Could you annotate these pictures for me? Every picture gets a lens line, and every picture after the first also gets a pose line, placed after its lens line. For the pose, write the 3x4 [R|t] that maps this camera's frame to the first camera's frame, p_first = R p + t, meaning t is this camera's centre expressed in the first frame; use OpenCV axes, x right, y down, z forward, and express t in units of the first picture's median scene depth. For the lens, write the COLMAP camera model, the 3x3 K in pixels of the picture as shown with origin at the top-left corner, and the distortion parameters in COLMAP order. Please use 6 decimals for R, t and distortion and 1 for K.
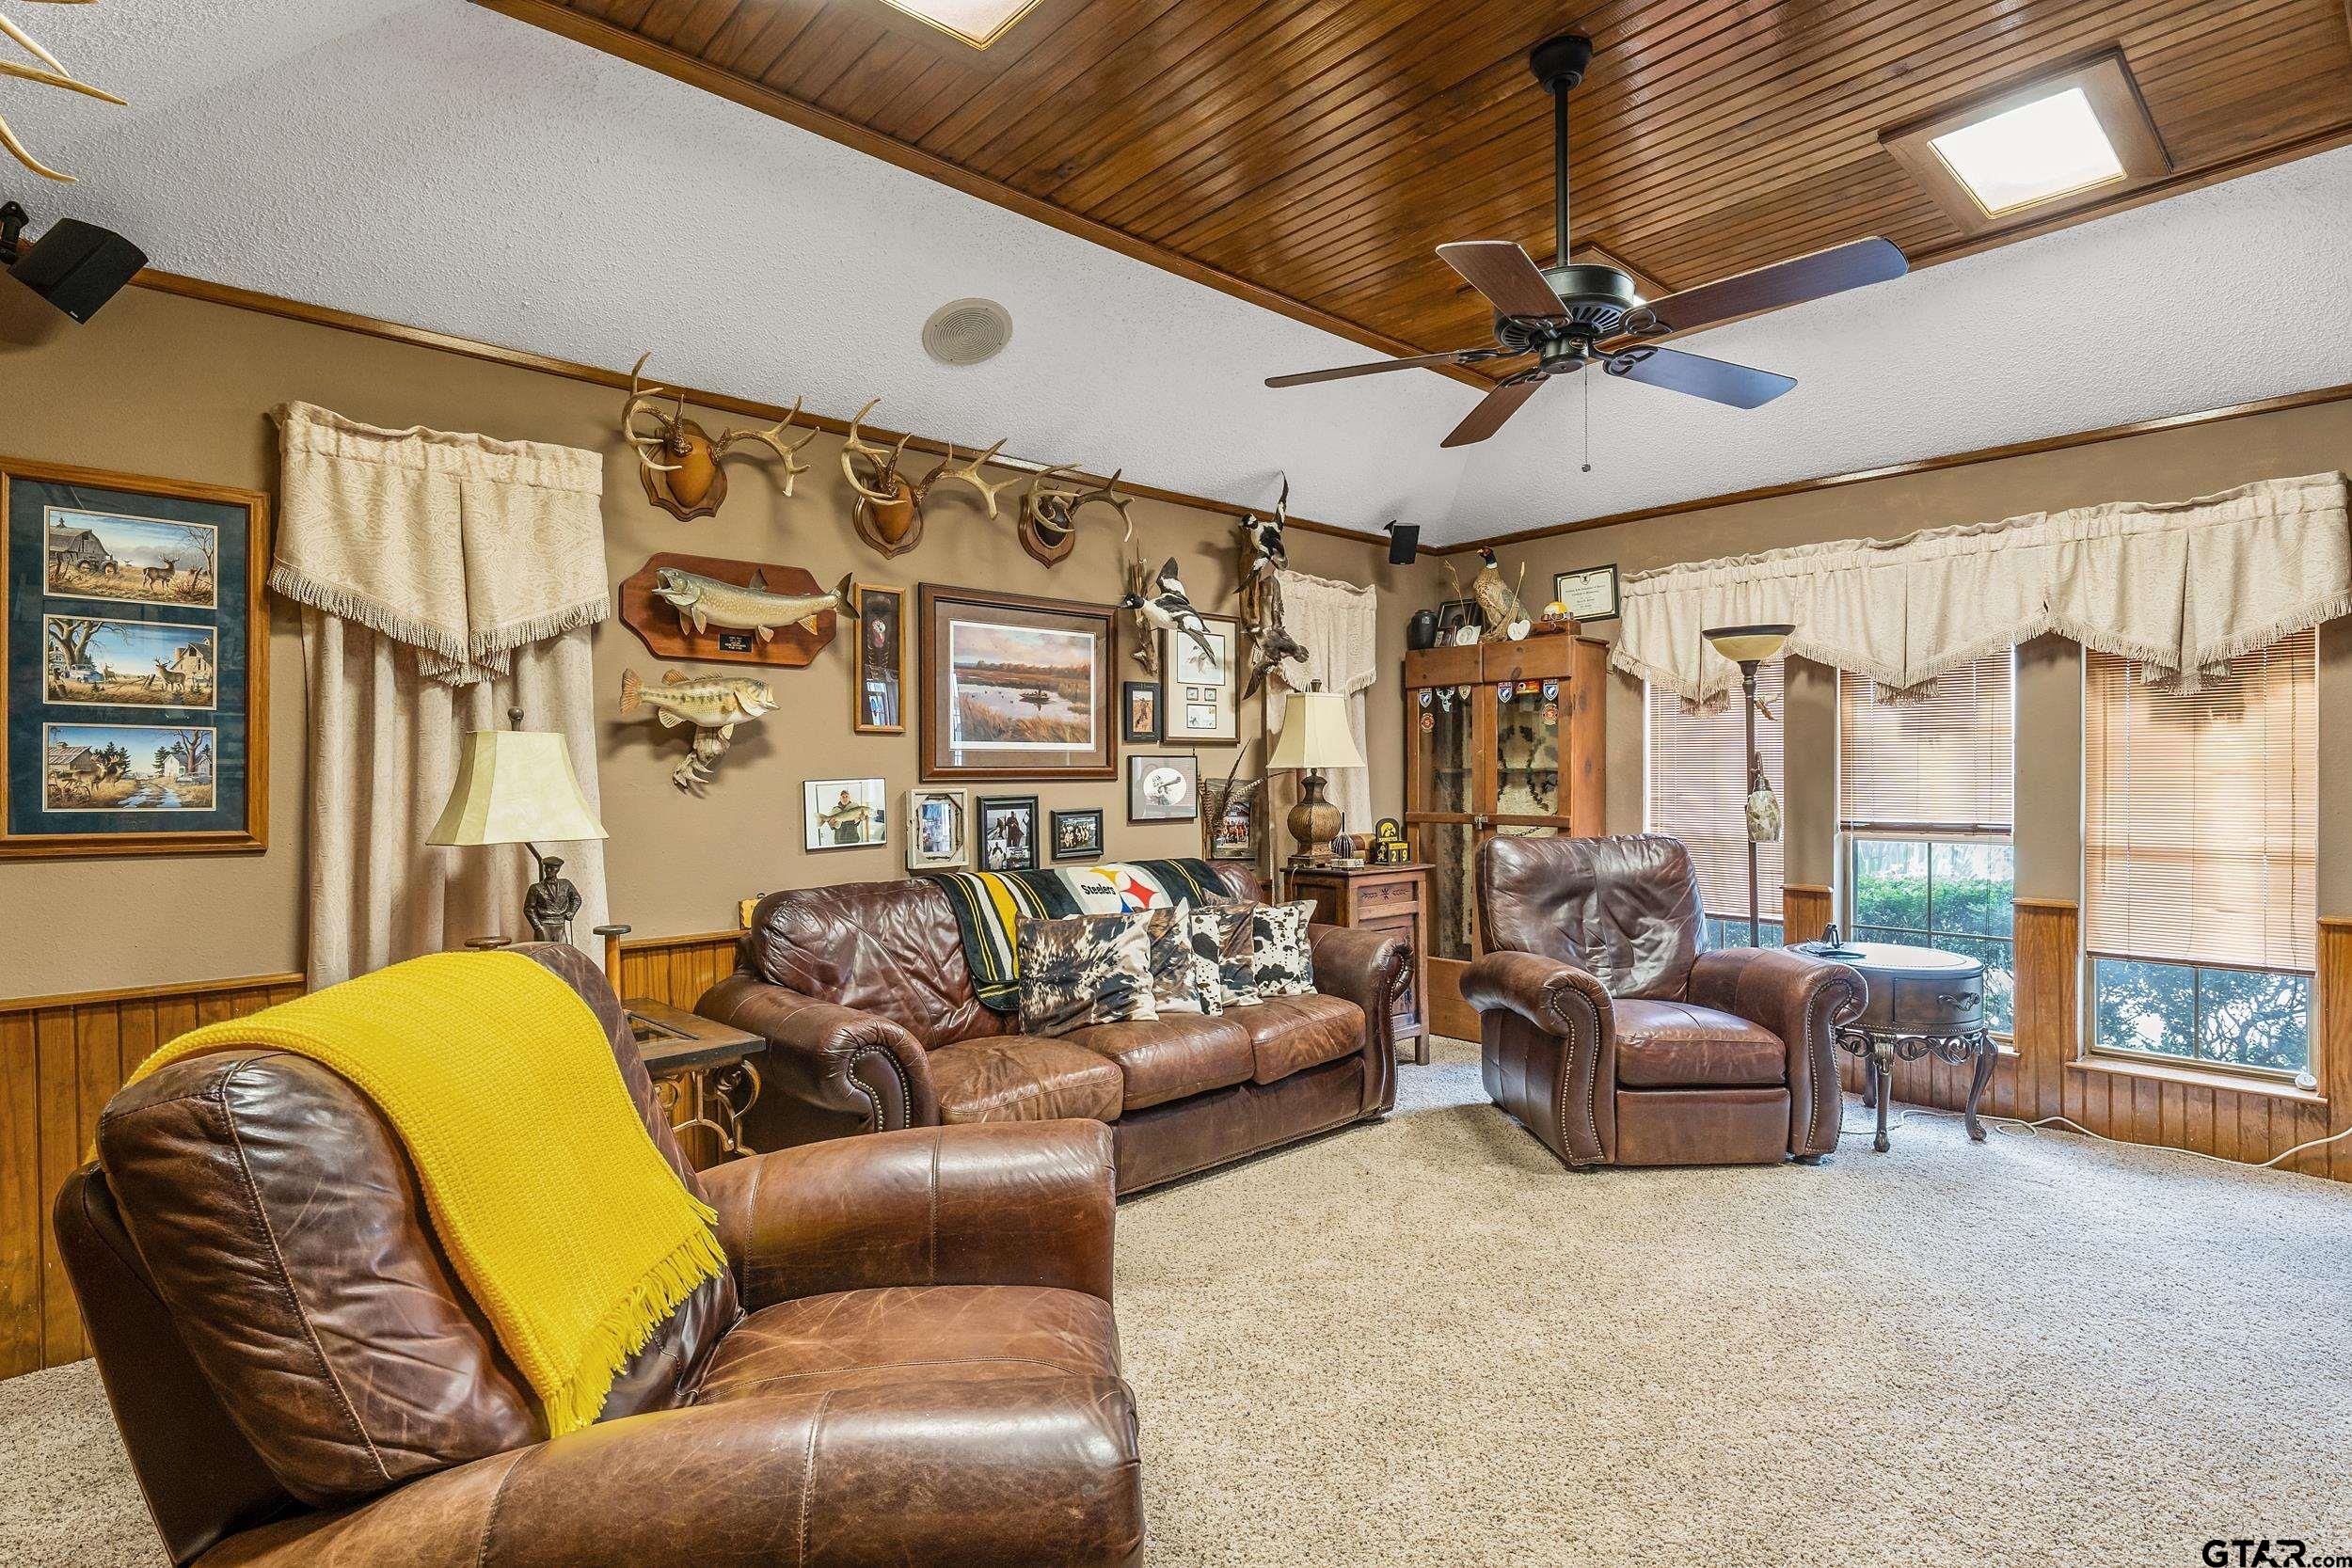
lens RADIAL K [[1154.8, 0, 1176.0], [0, 1154.8, 784.0], [0, 0, 1]] dist [-0.002175, -0.000041]
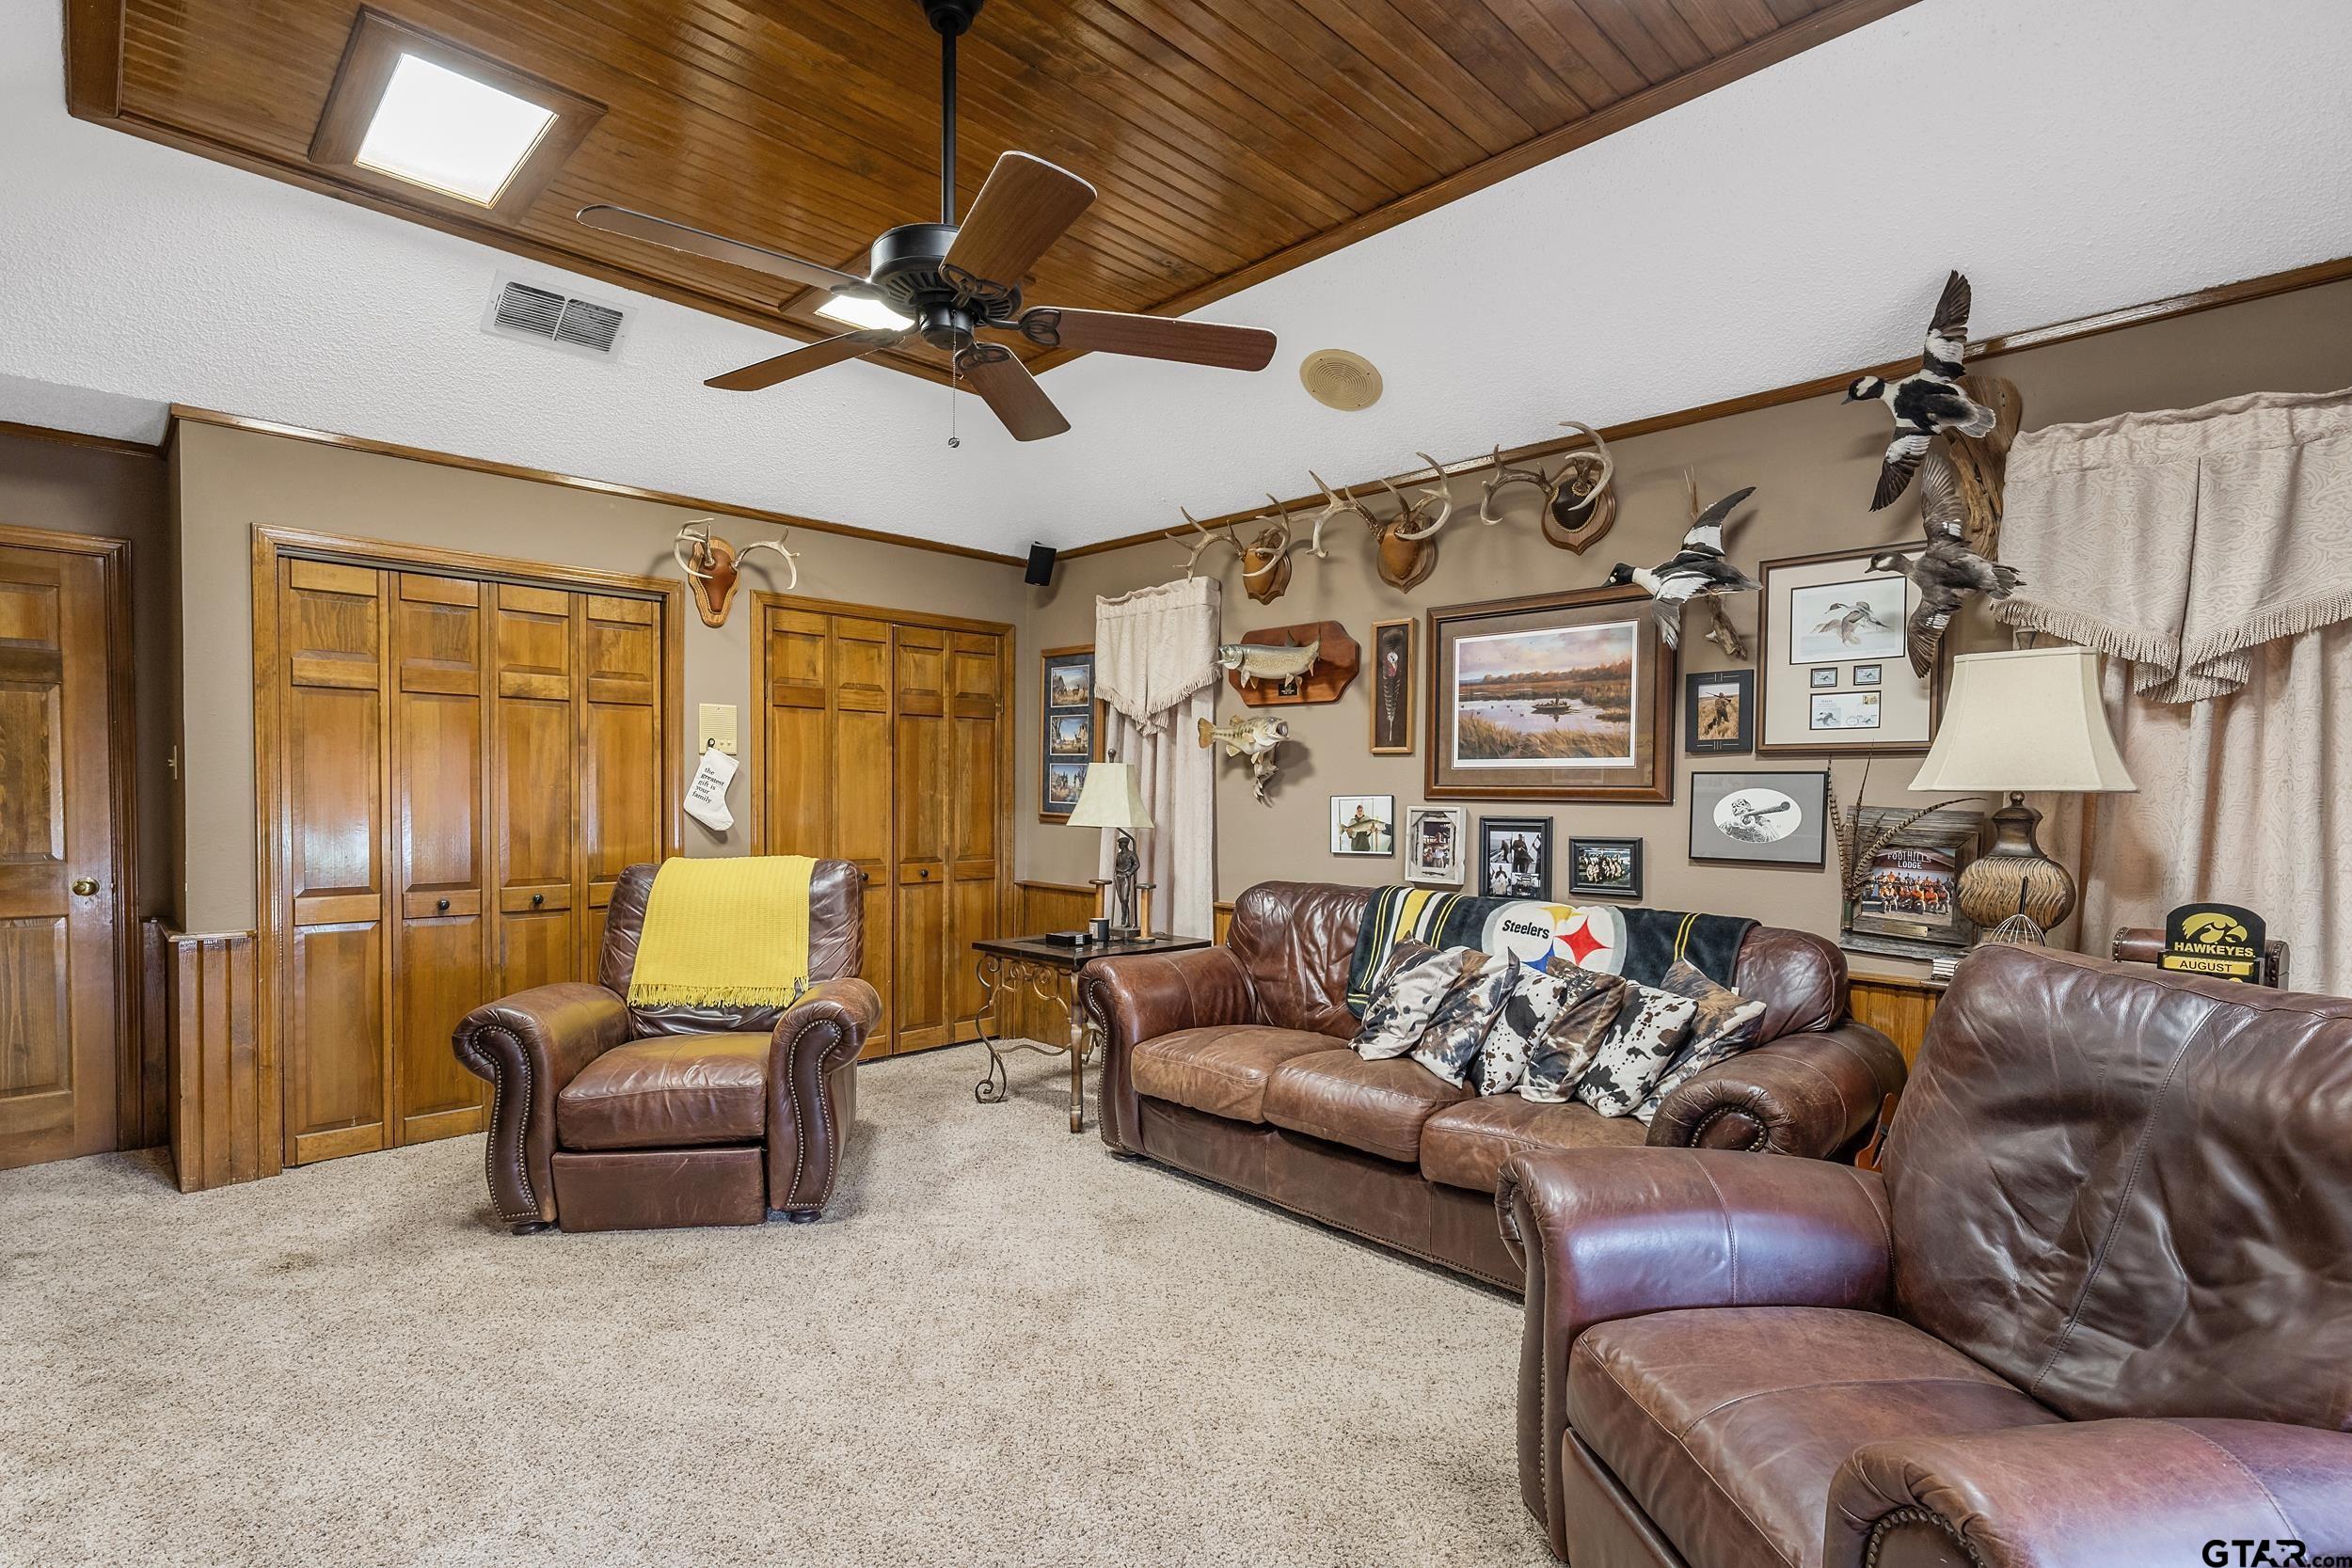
lens RADIAL K [[1120.3, 0, 1175.7], [0, 1120.3, 823.2], [0, 0, 1]] dist [0.000047, 0.000063]
pose [[0.036740, 0.039206, -0.998555, 0.754394], [-0.017452, 0.999103, 0.038585, -0.015050], [0.999172, 0.016009, 0.037392, 0.705019]]
